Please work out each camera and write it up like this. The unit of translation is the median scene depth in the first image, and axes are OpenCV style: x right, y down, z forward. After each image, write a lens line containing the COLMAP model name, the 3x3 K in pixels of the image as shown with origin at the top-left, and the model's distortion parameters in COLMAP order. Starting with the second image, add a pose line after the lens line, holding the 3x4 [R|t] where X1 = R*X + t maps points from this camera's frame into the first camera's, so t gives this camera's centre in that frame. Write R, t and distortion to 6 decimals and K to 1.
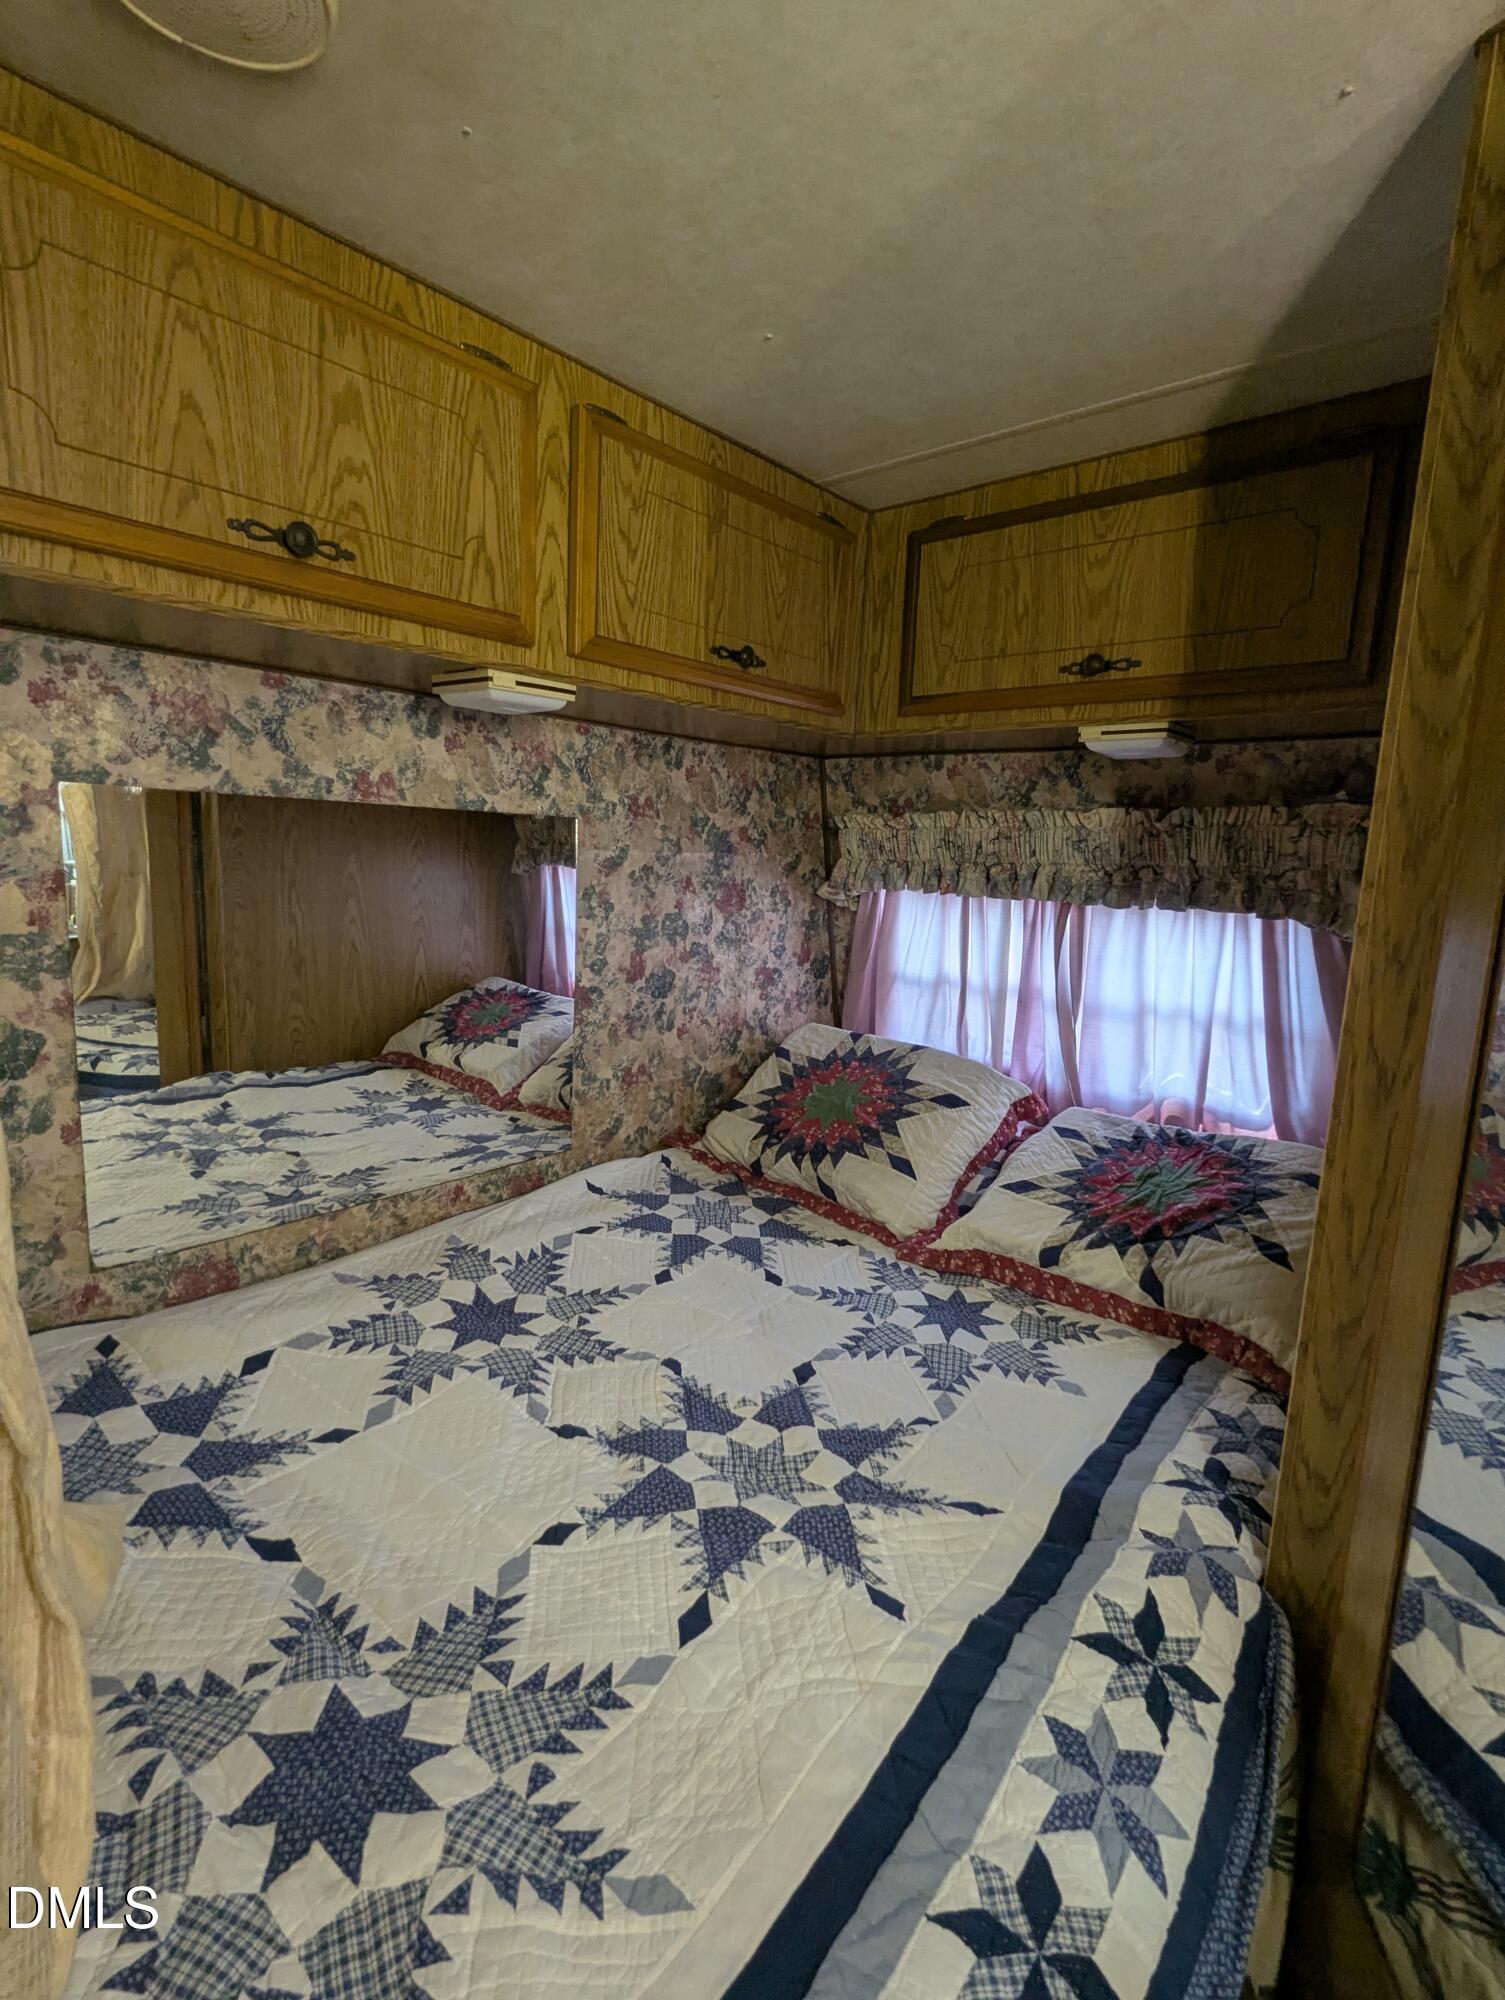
lens RADIAL K [[949.2, 0, 754.1], [0, 949.2, 992.7], [0, 0, 1]] dist [-0.002639, 0.001418]
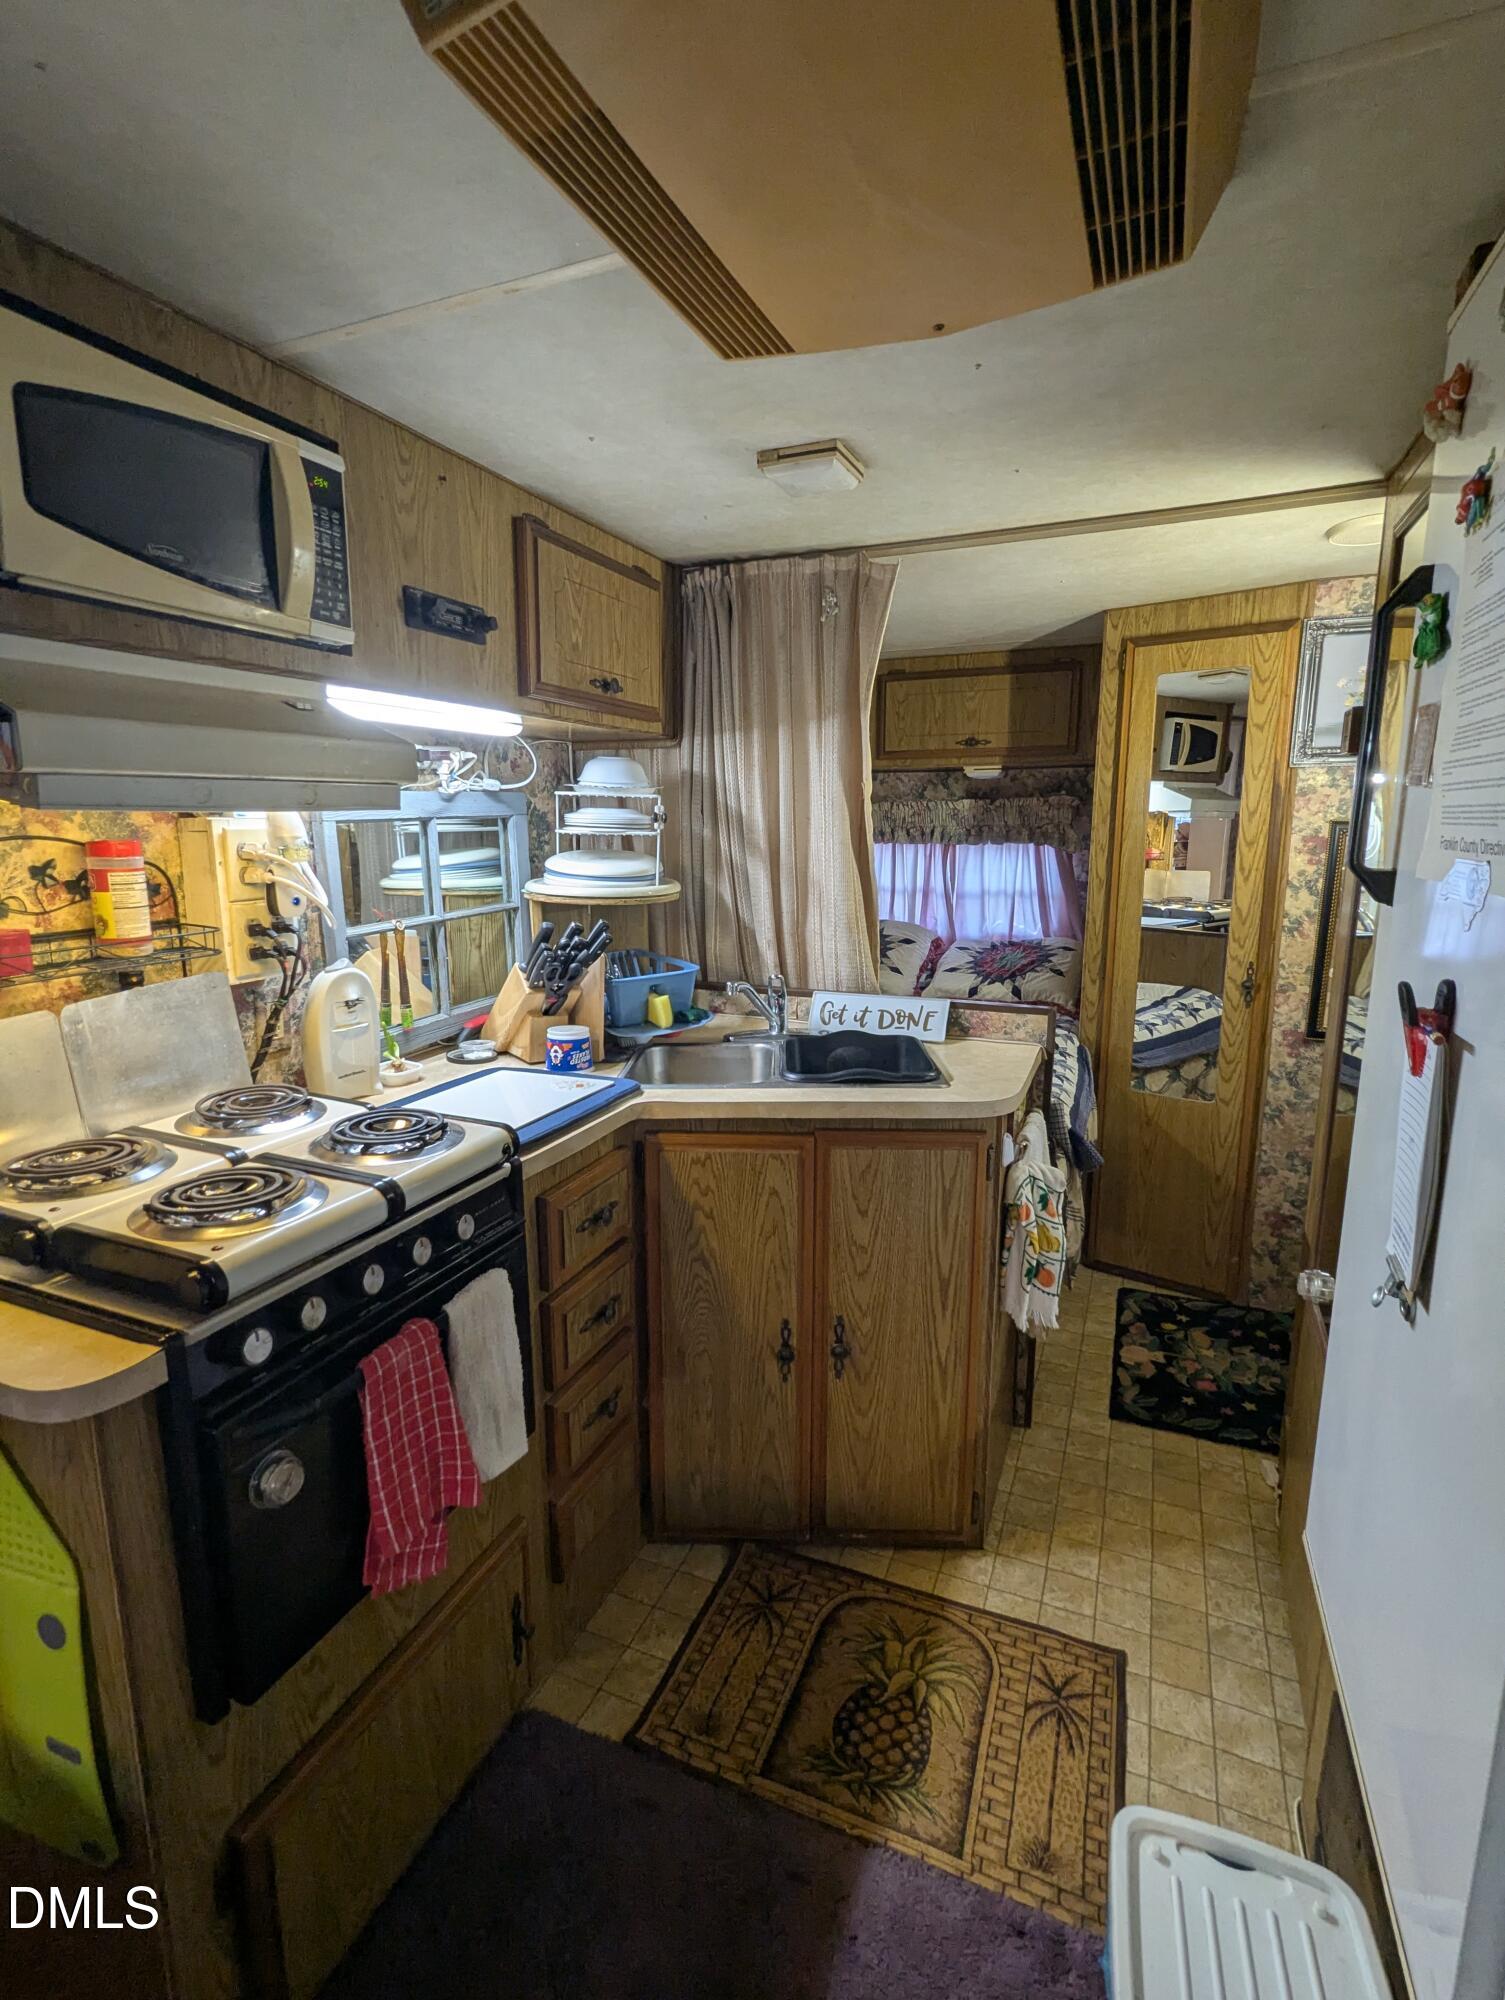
lens RADIAL K [[949.2, 0, 750.3], [0, 949.2, 998.6], [0, 0, 1]] dist [-0.002639, 0.001418]
pose [[0.950771, -0.099323, 0.293546, -0.801493], [0.089024, 0.994859, 0.048274, 0.114243], [-0.296831, -0.019765, 0.954725, -0.964736]]
